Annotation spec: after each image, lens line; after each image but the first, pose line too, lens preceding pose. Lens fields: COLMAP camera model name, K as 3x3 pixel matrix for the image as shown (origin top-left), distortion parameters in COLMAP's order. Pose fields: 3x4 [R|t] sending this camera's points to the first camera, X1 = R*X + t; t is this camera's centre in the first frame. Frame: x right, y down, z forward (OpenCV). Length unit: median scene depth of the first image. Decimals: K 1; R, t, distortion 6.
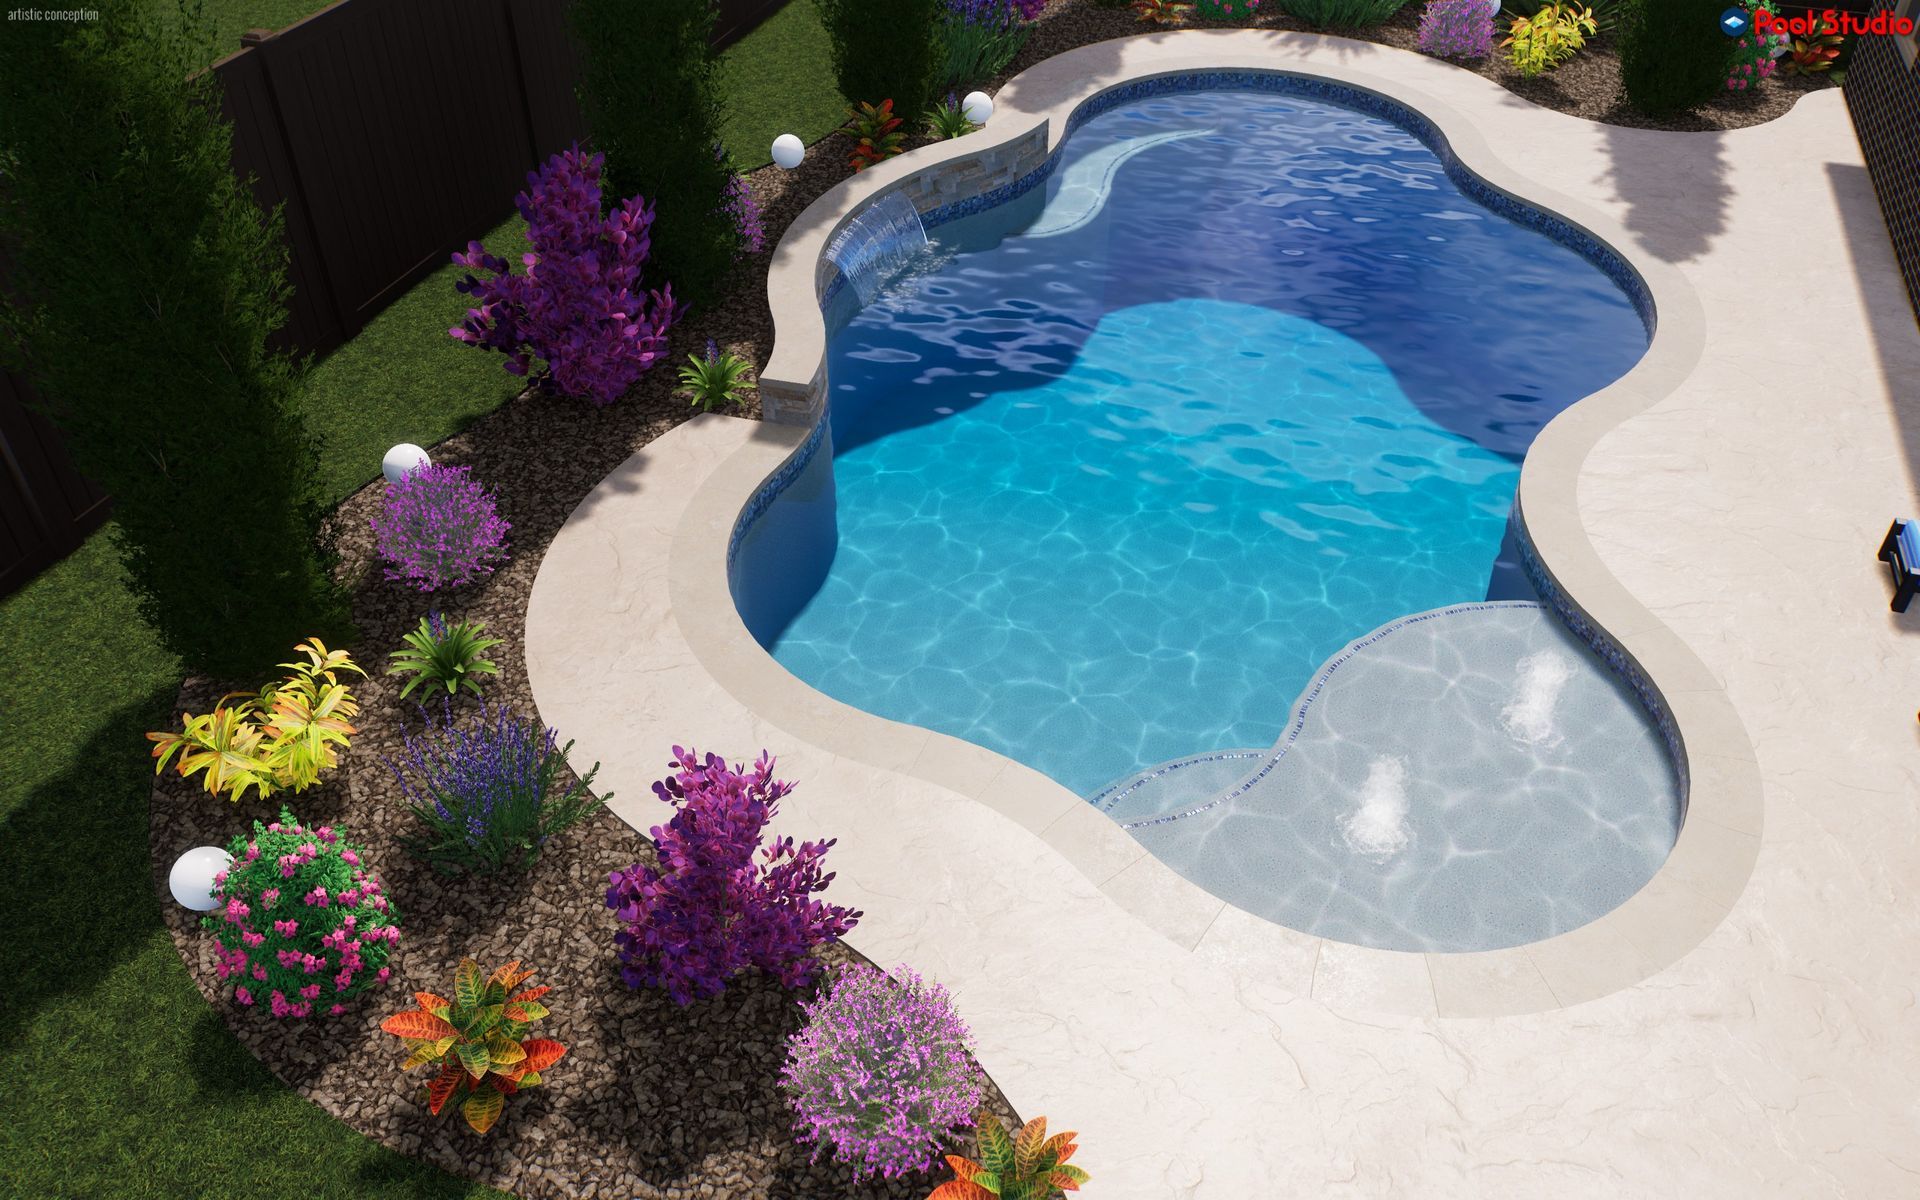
lens RADIAL K [[1499.5, 0, 953.3], [0, 1499.5, 592.3], [0, 0, 1]] dist [0.001558, 0.010136]
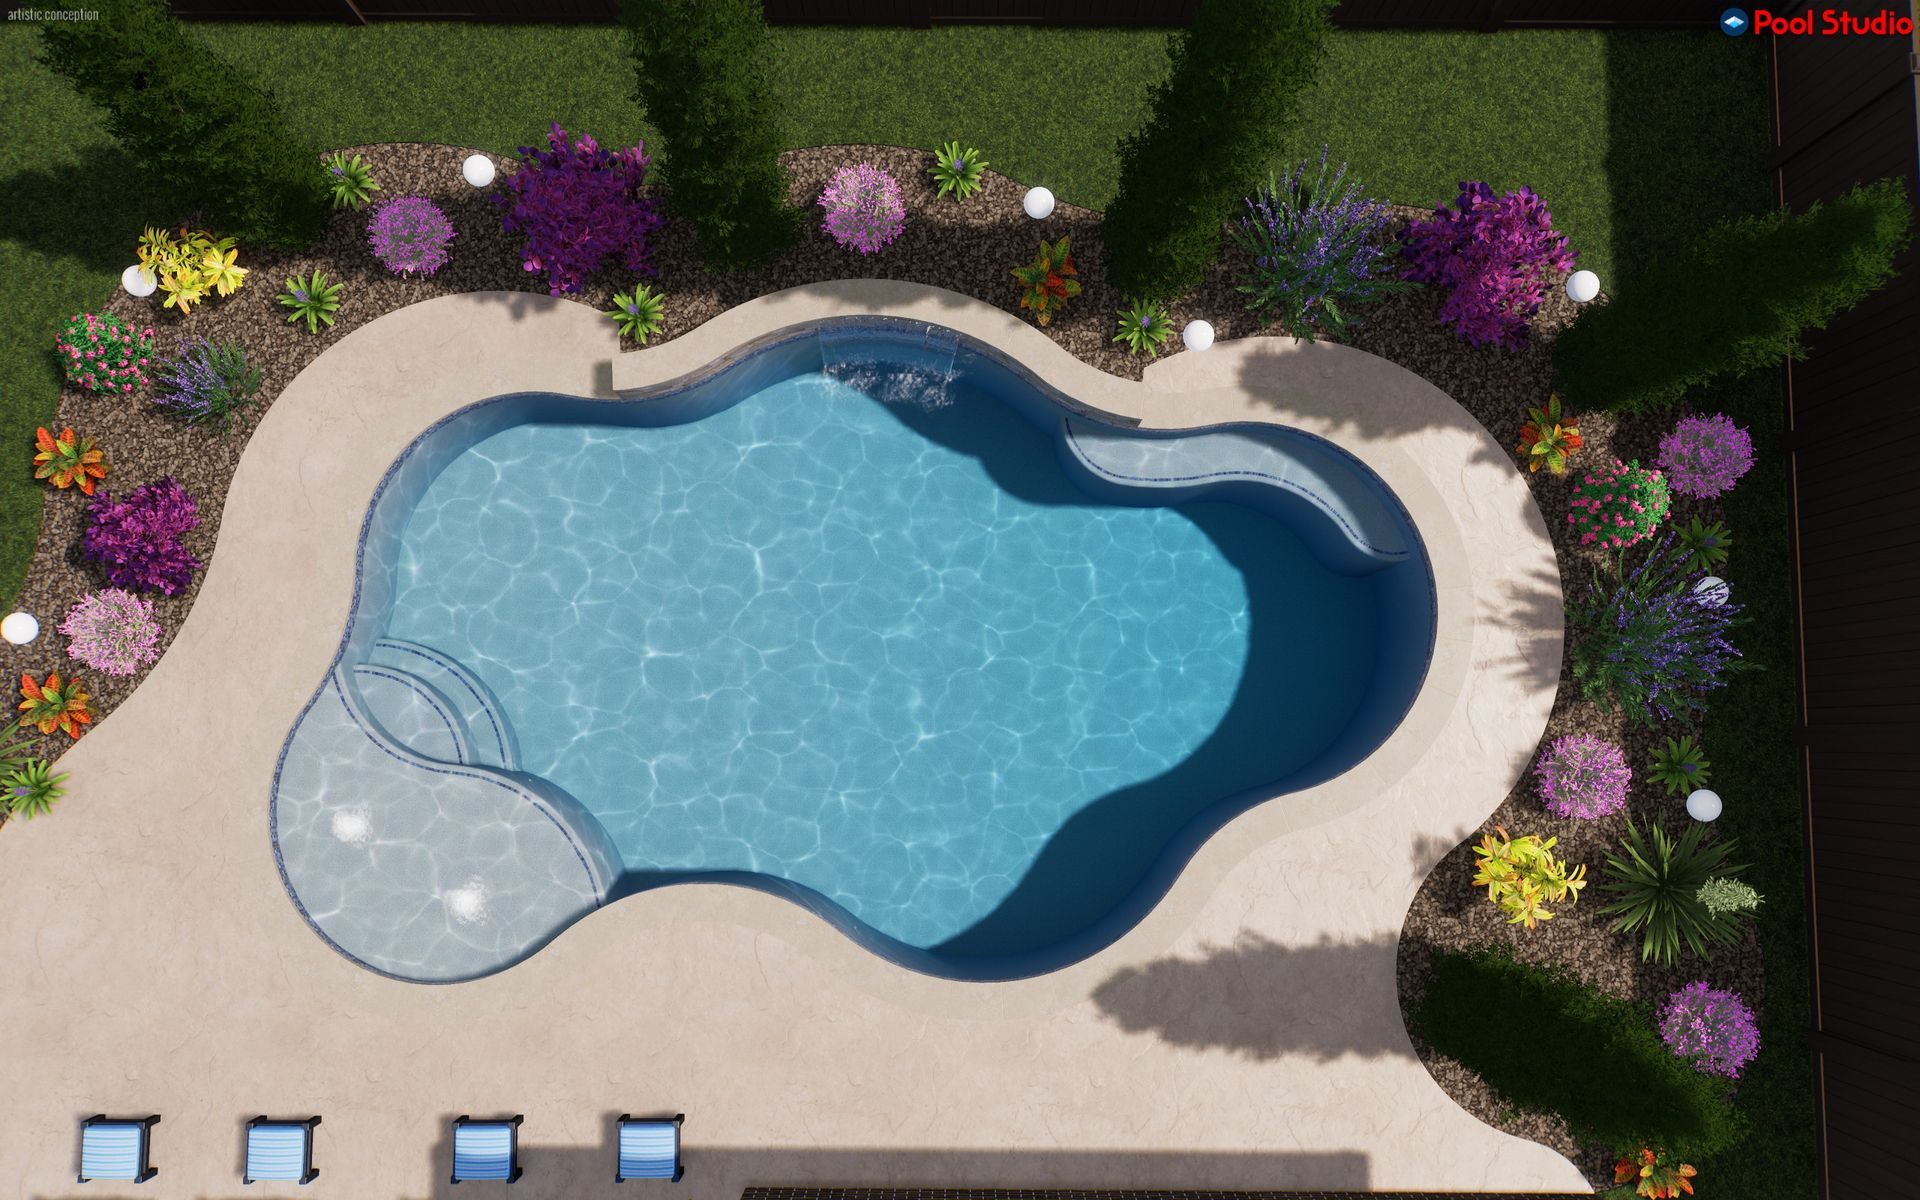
lens RADIAL K [[1499.5, 0, 959.6], [0, 1499.5, 603.0], [0, 0, 1]] dist [0.001558, 0.010136]
pose [[0.316029, 0.944552, -0.089147, 0.305518], [-0.597717, 0.271189, 0.754448, -1.279245], [0.736791, -0.185142, 0.650278, 0.273065]]
